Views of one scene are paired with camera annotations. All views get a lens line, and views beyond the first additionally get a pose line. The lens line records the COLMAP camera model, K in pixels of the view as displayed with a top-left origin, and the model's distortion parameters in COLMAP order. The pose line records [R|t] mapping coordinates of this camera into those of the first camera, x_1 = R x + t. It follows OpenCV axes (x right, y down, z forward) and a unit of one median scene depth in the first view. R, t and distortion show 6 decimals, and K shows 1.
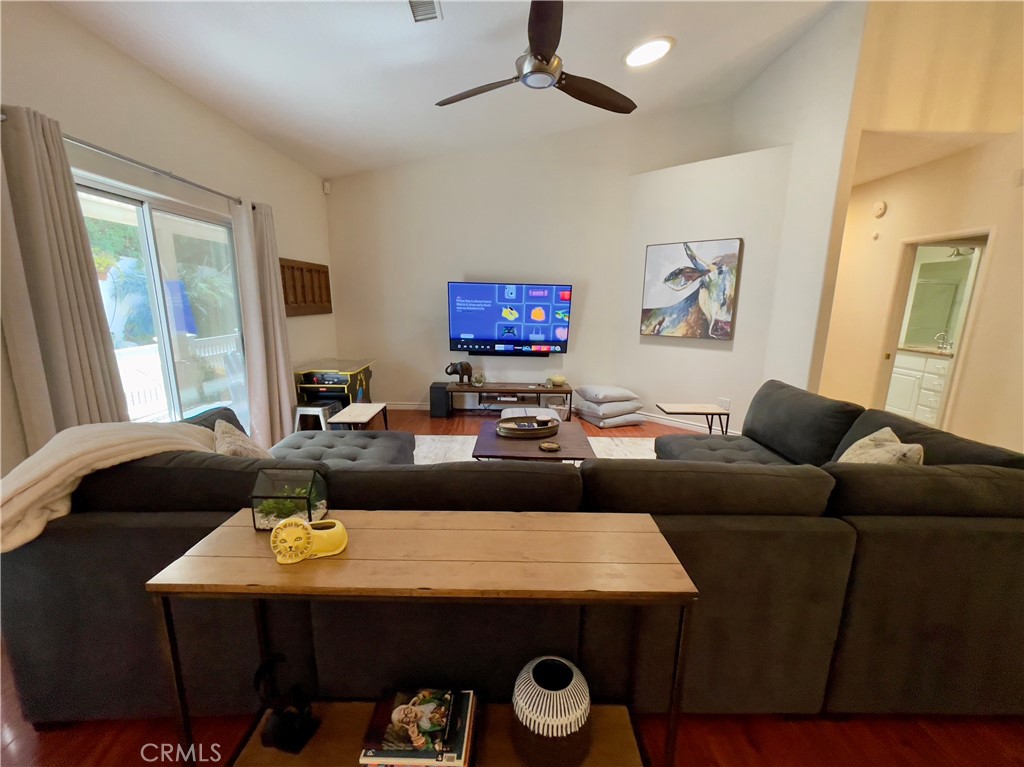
lens RADIAL K [[419.9, 0, 520.0], [0, 419.9, 394.0], [0, 0, 1]] dist [-0.002344, 0.004839]
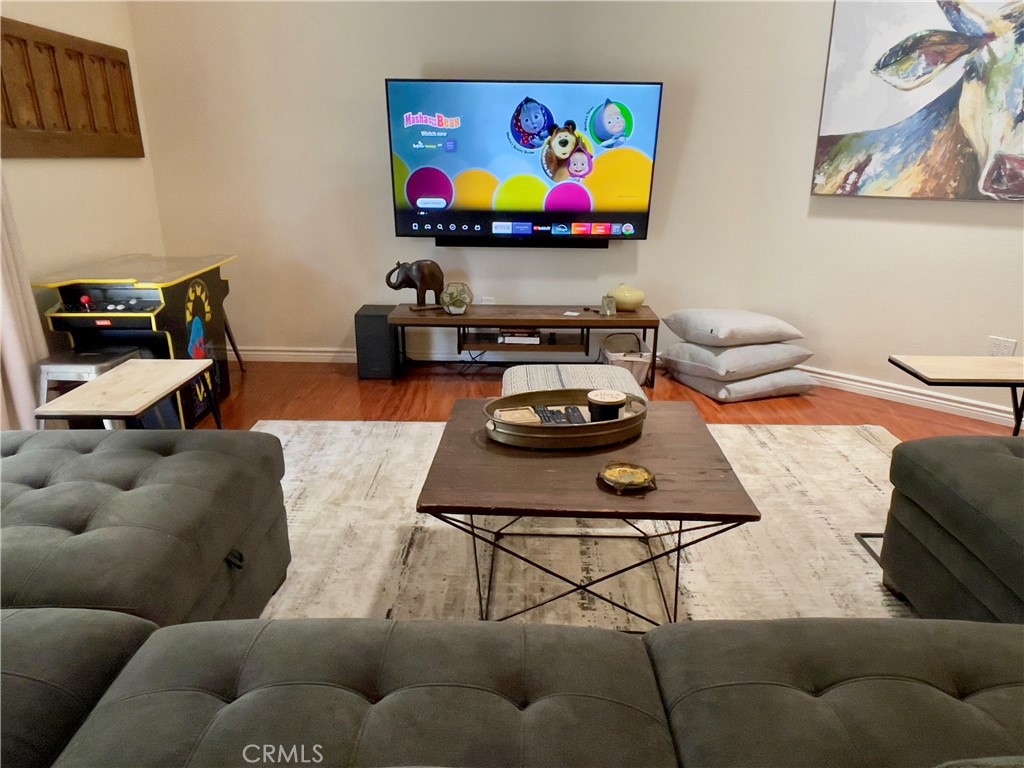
lens RADIAL K [[716.8, 0, 526.2], [0, 716.8, 401.9], [0, 0, 1]] dist [0.006971, -0.011738]
pose [[0.999613, -0.002548, -0.027712, -0.000141], [0.005552, 0.994041, 0.108870, -0.006856], [0.027269, -0.108981, 0.993670, 0.214826]]
